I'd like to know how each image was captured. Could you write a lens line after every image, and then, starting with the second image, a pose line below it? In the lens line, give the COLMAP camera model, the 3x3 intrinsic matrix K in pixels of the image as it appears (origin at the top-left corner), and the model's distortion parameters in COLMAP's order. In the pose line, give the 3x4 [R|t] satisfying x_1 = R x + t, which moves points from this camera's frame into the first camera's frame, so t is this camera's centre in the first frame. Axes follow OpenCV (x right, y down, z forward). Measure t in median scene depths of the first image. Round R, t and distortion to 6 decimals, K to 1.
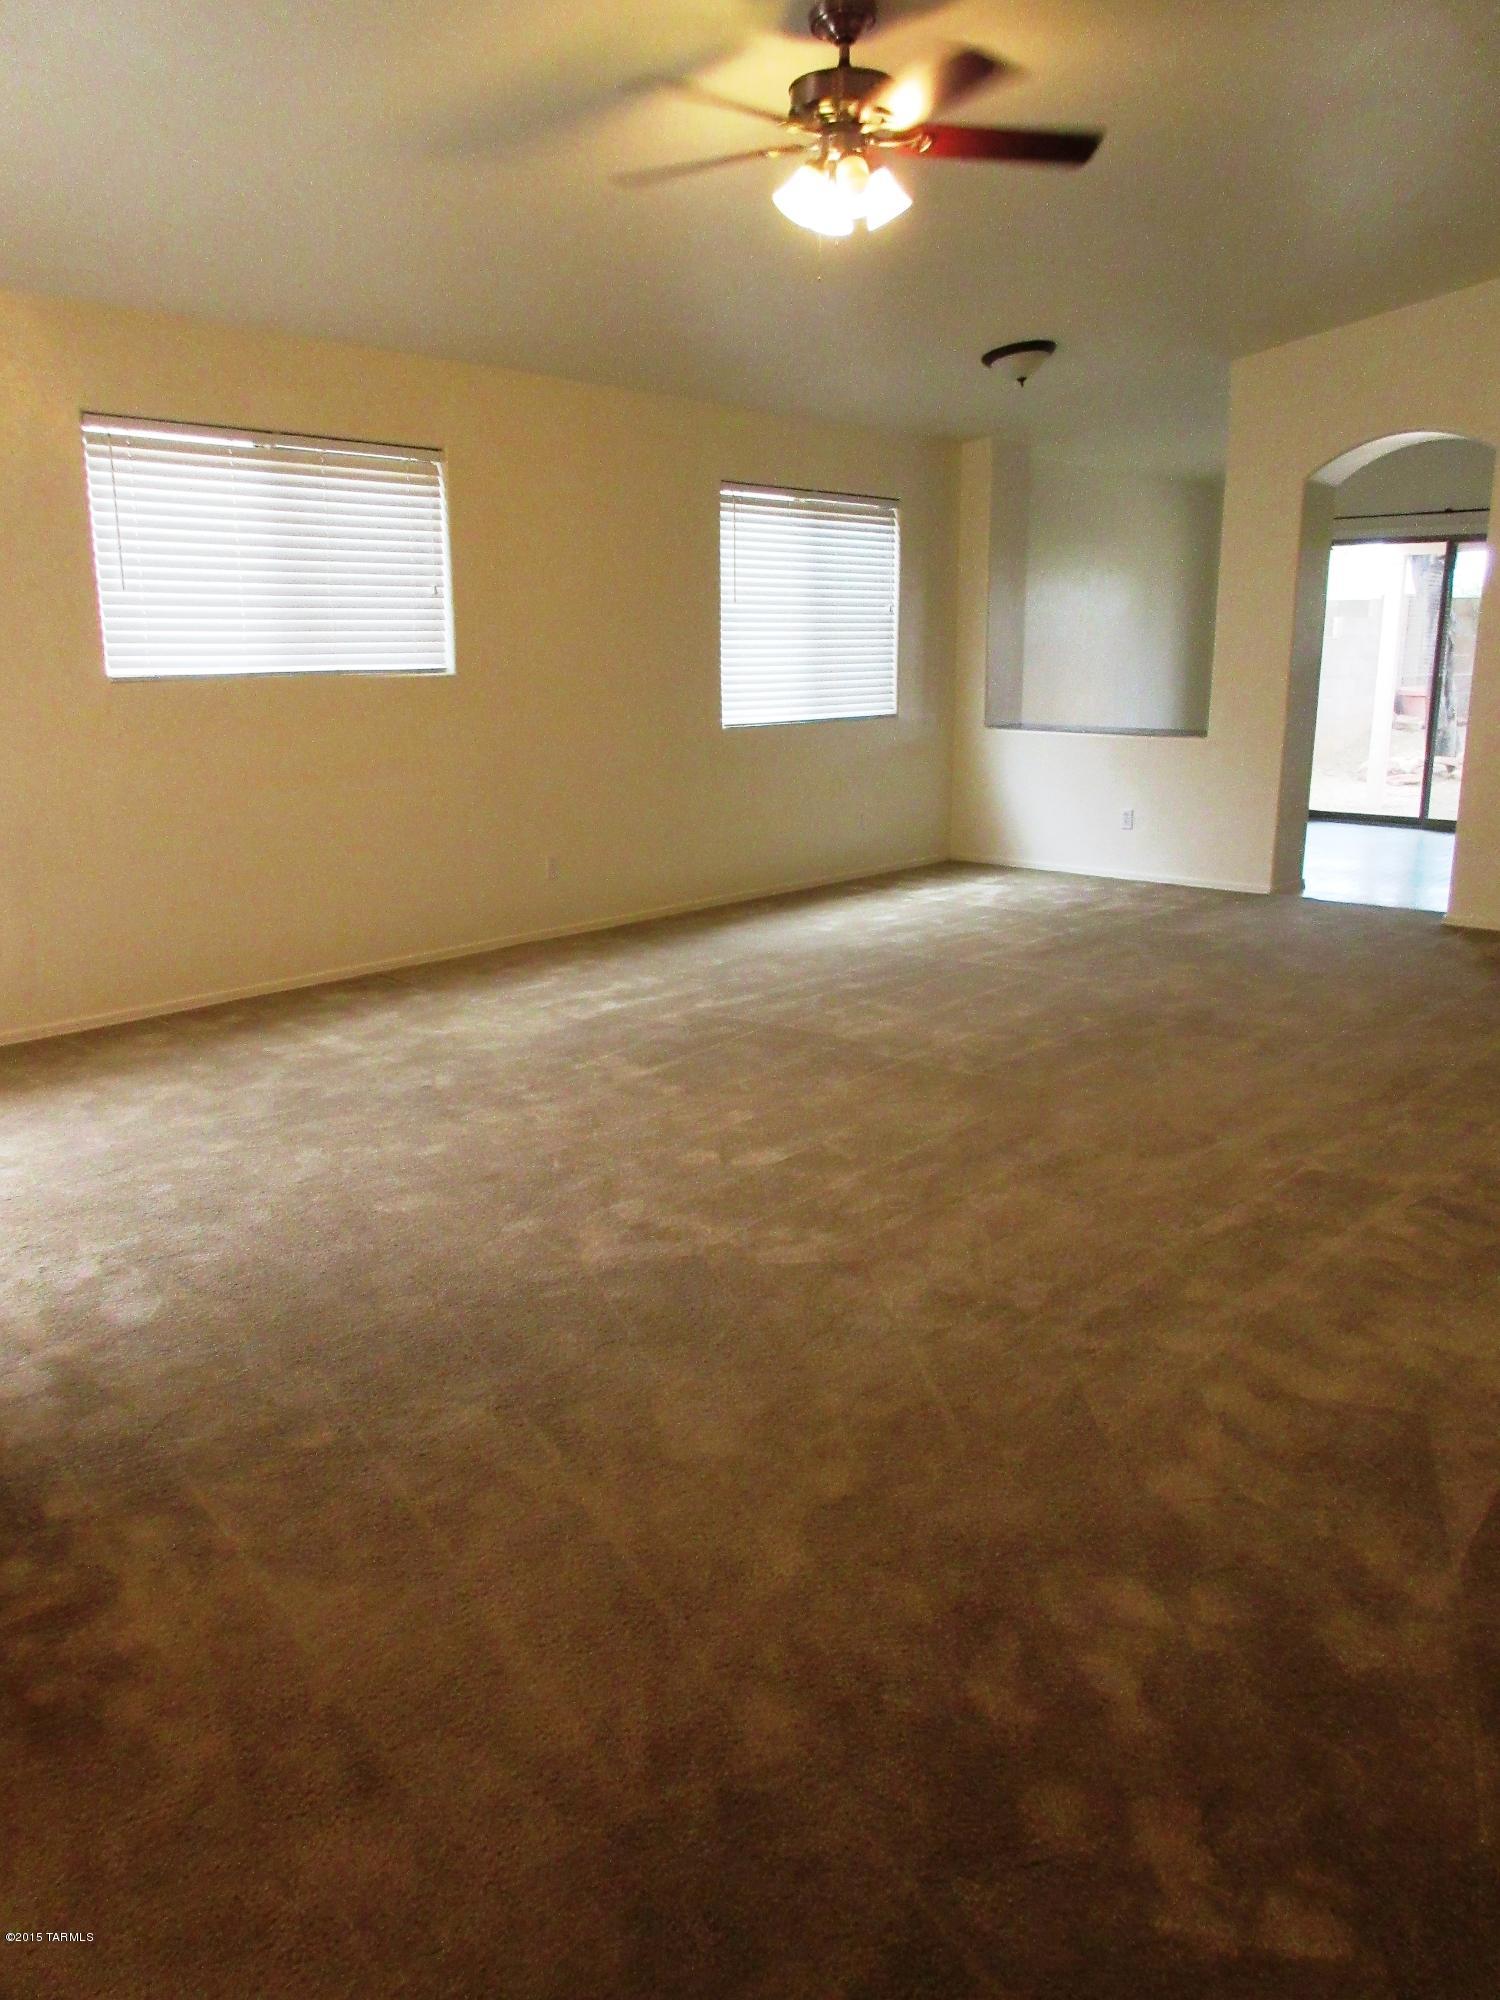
lens RADIAL K [[1523.0, 0, 750.0], [0, 1523.0, 1000.0], [0, 0, 1]] dist [0.009976, 0.000837]
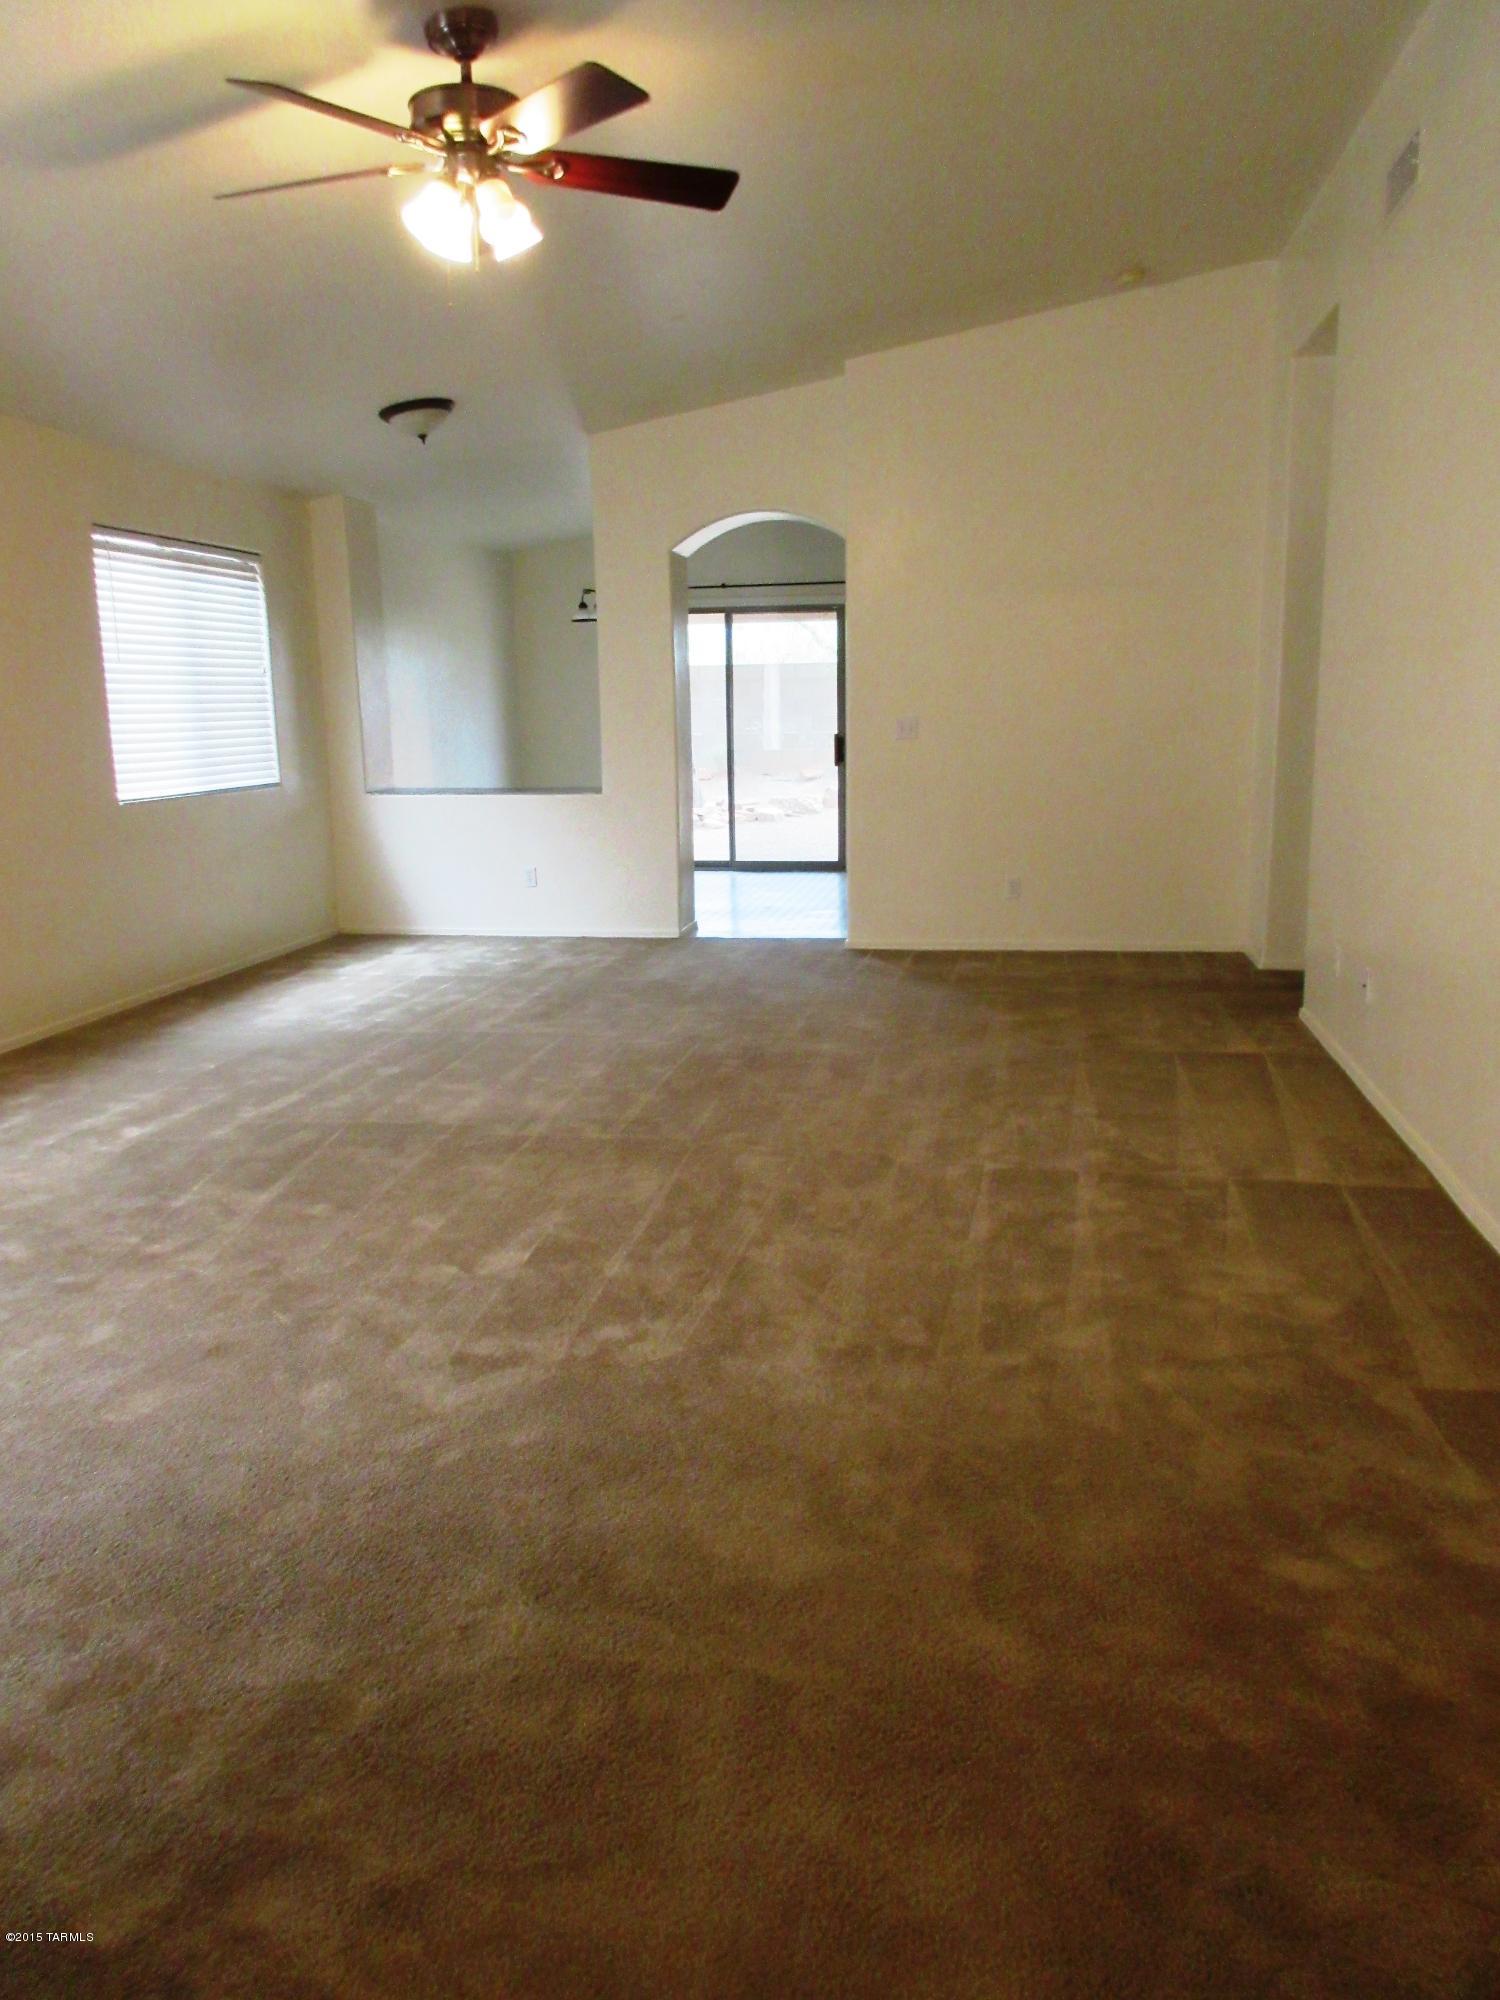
lens RADIAL K [[1523.0, 0, 750.0], [0, 1523.0, 1000.0], [0, 0, 1]] dist [0.009976, 0.000837]
pose [[0.852763, -0.111210, 0.510322, -0.300994], [0.133767, 0.990984, -0.007573, -0.022037], [-0.504879, 0.074722, 0.859950, 0.133940]]
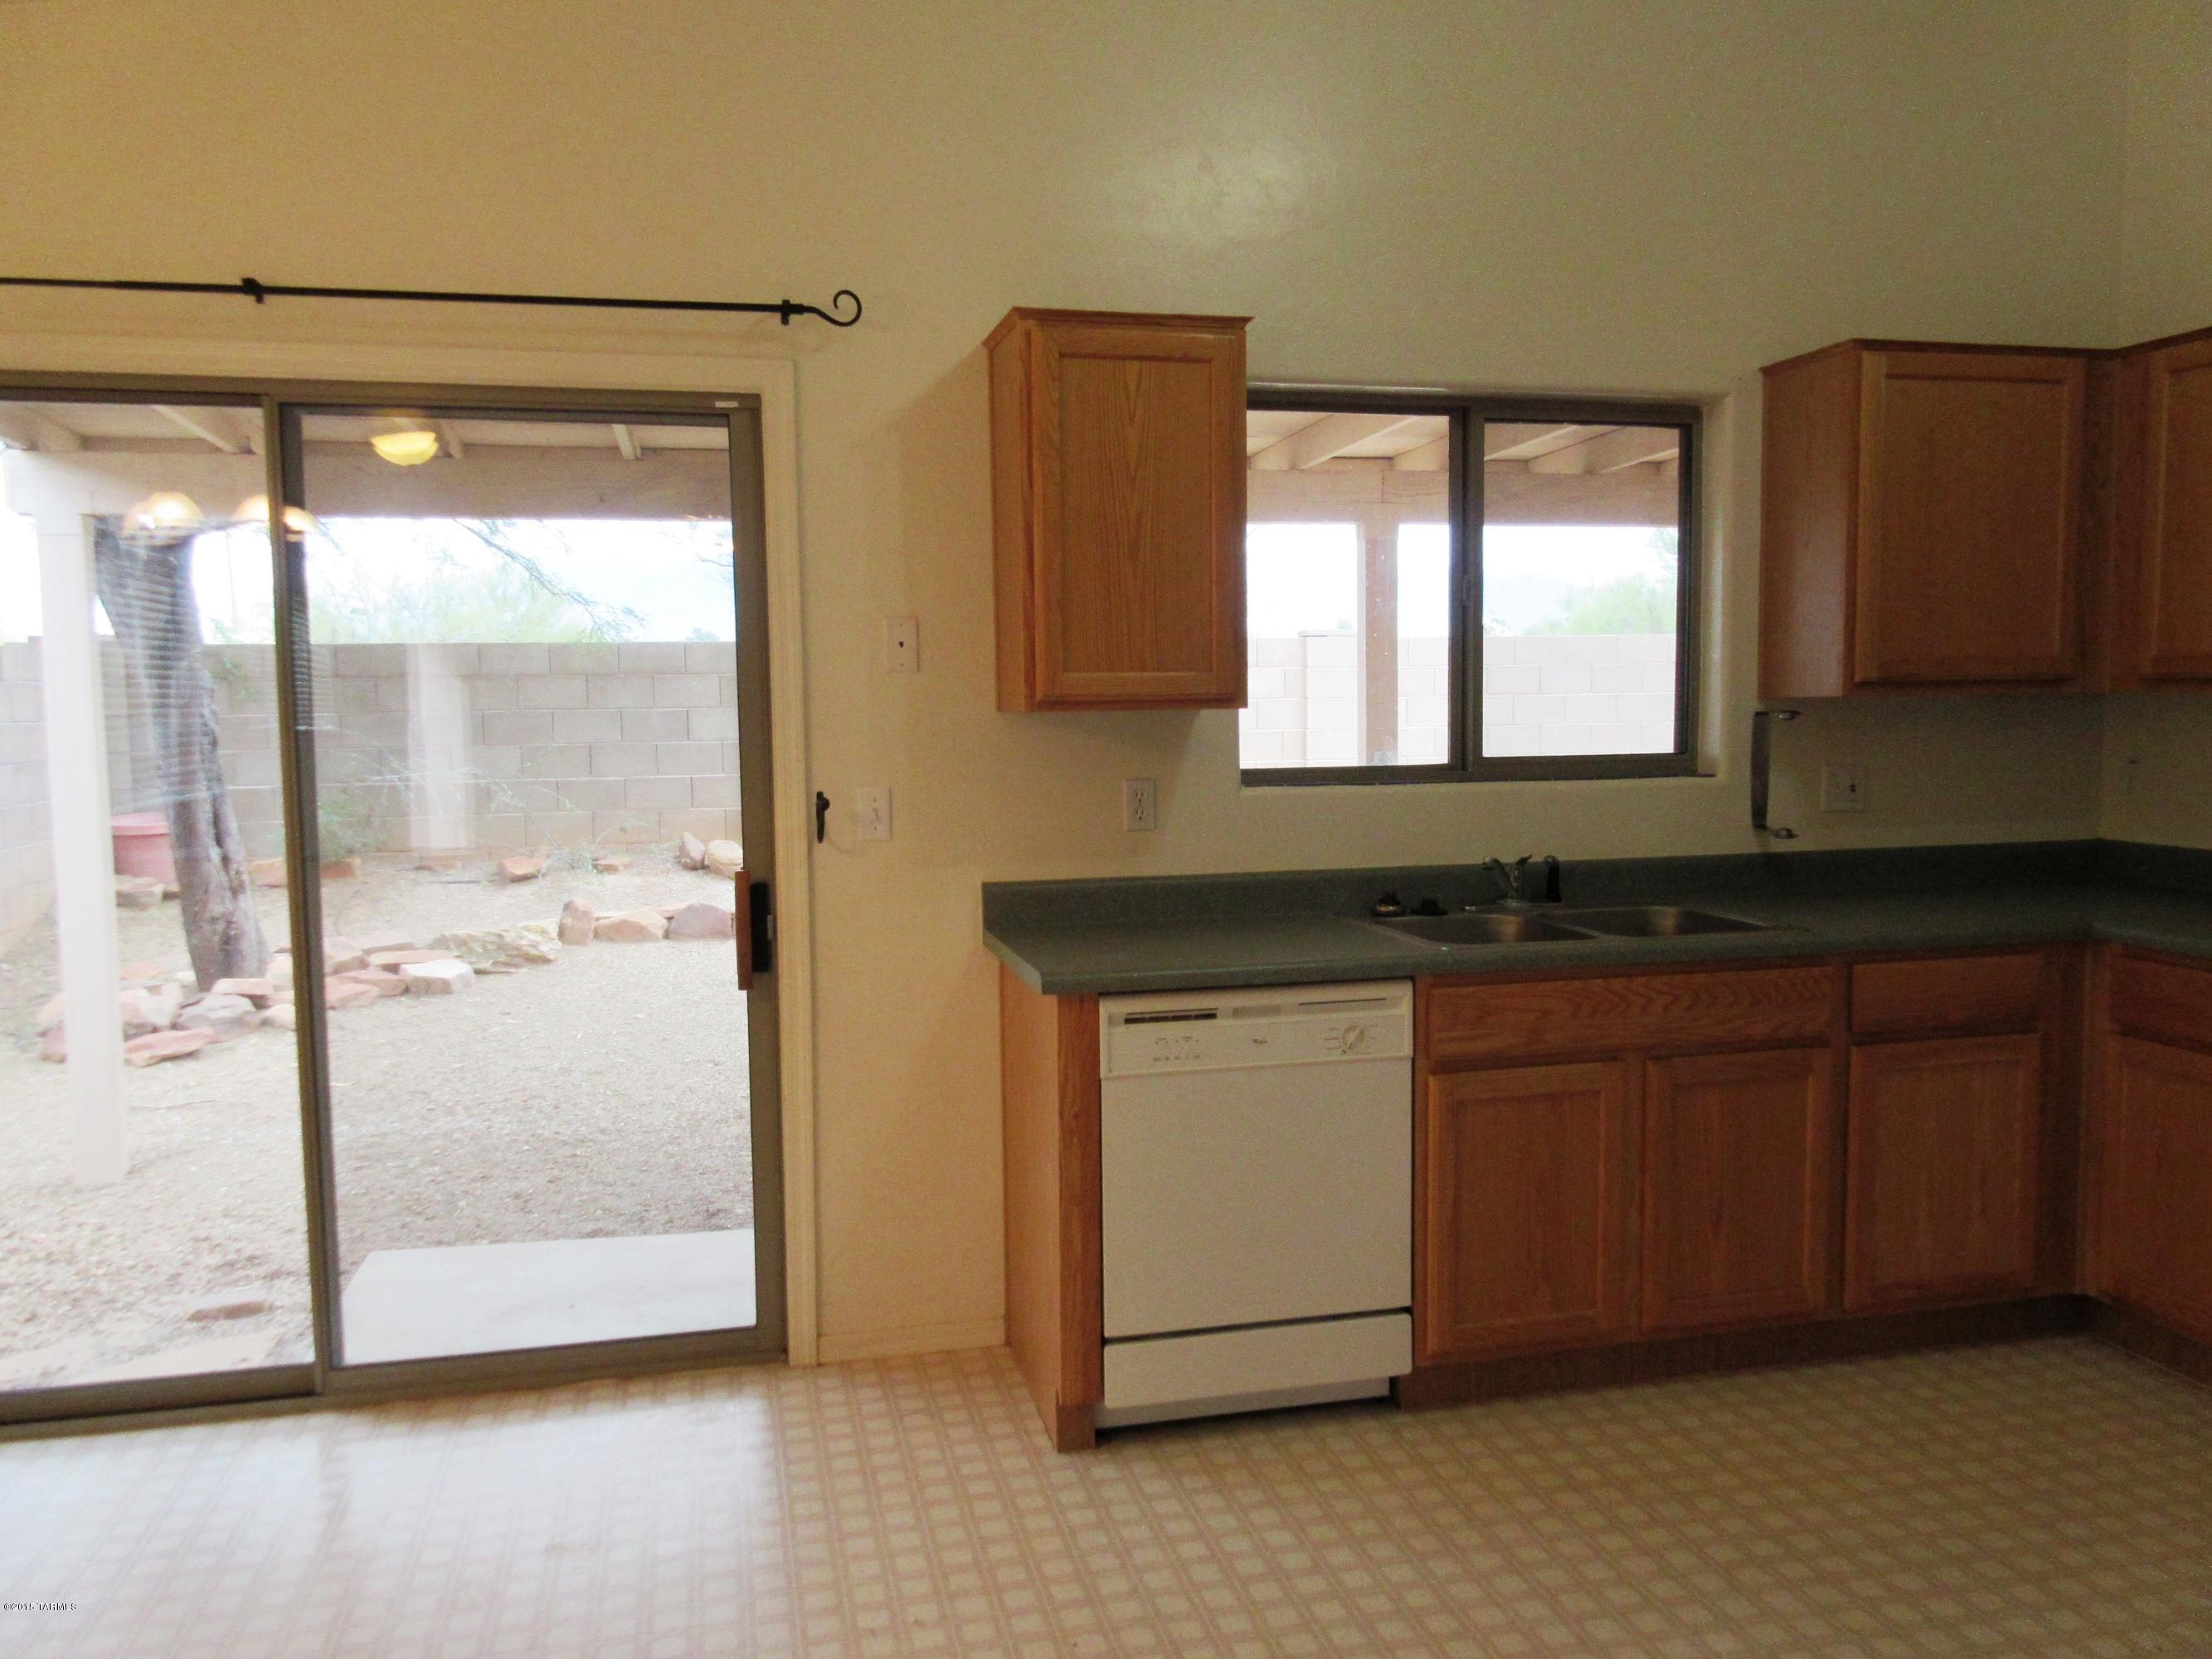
lens RADIAL K [[1688.3, 0, 1078.5], [0, 1688.3, 810.7], [0, 0, 1]] dist [0.045744, 0.000643]
pose [[0.589155, -0.065564, 0.805356, 0.655655], [0.202117, 0.976975, -0.068322, -0.410026], [-0.782334, 0.203028, 0.588841, 1.656209]]
